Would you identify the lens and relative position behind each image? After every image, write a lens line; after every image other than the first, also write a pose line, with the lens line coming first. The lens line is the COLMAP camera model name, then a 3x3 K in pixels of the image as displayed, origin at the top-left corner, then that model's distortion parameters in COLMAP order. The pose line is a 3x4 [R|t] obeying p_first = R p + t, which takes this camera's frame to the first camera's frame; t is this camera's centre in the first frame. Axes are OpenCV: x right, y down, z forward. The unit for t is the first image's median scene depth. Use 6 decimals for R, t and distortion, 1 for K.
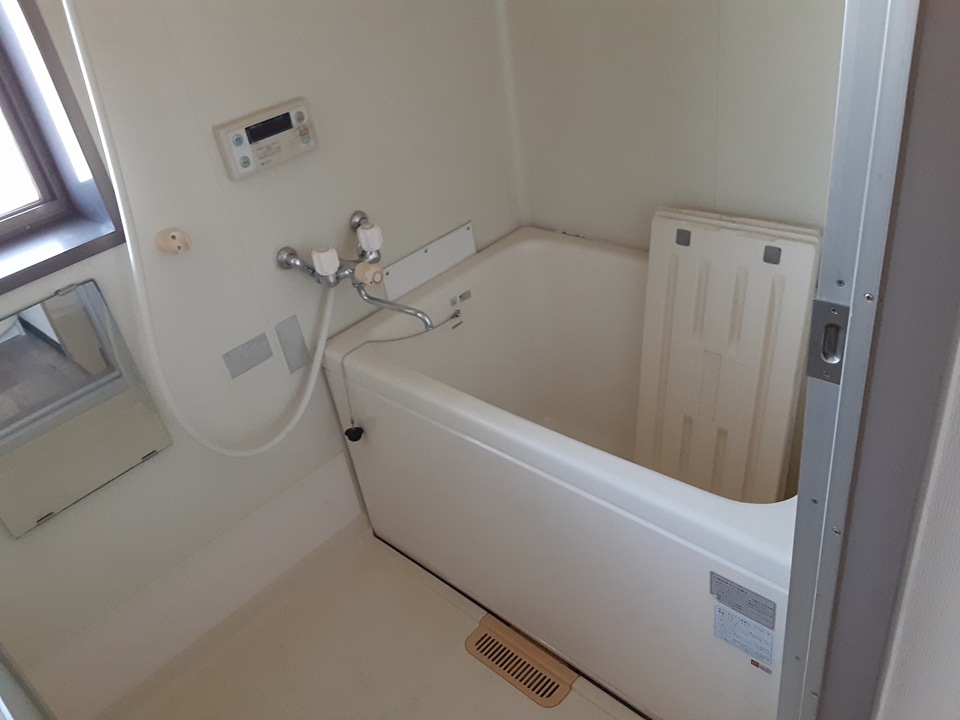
lens RADIAL K [[788.5, 0, 481.4], [0, 788.5, 378.9], [0, 0, 1]] dist [0.065853, -0.098455]
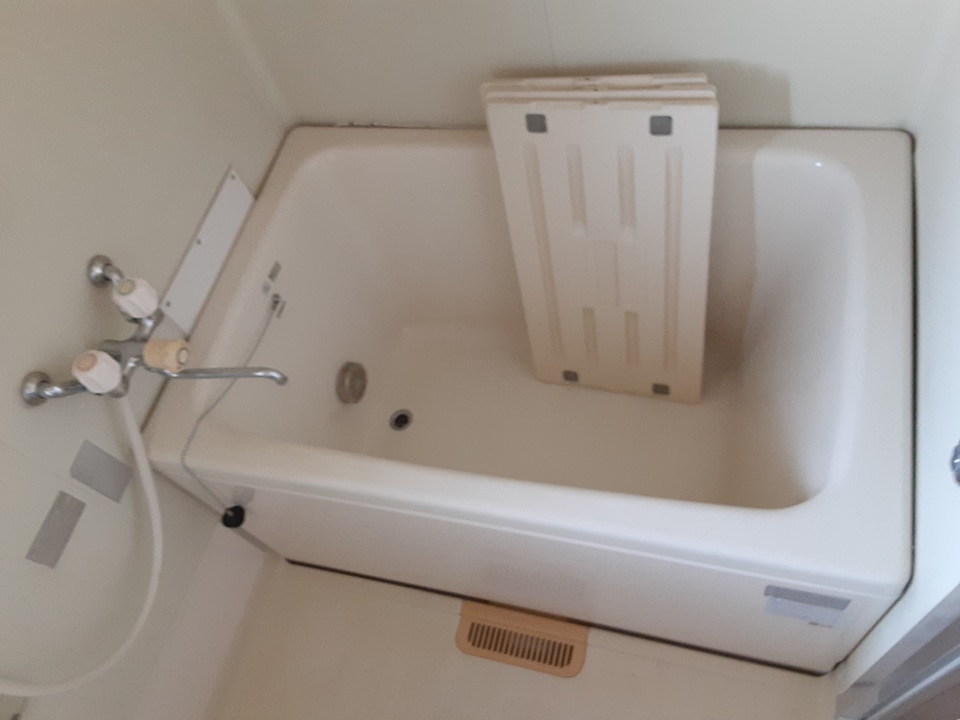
lens RADIAL K [[779.0, 0, 486.3], [0, 779.0, 375.9], [0, 0, 1]] dist [0.067608, -0.175275]
pose [[0.881903, -0.426649, 0.200543, -0.039516], [0.331884, 0.863995, 0.378637, -0.266384], [-0.334813, -0.267364, 0.903558, 0.274630]]
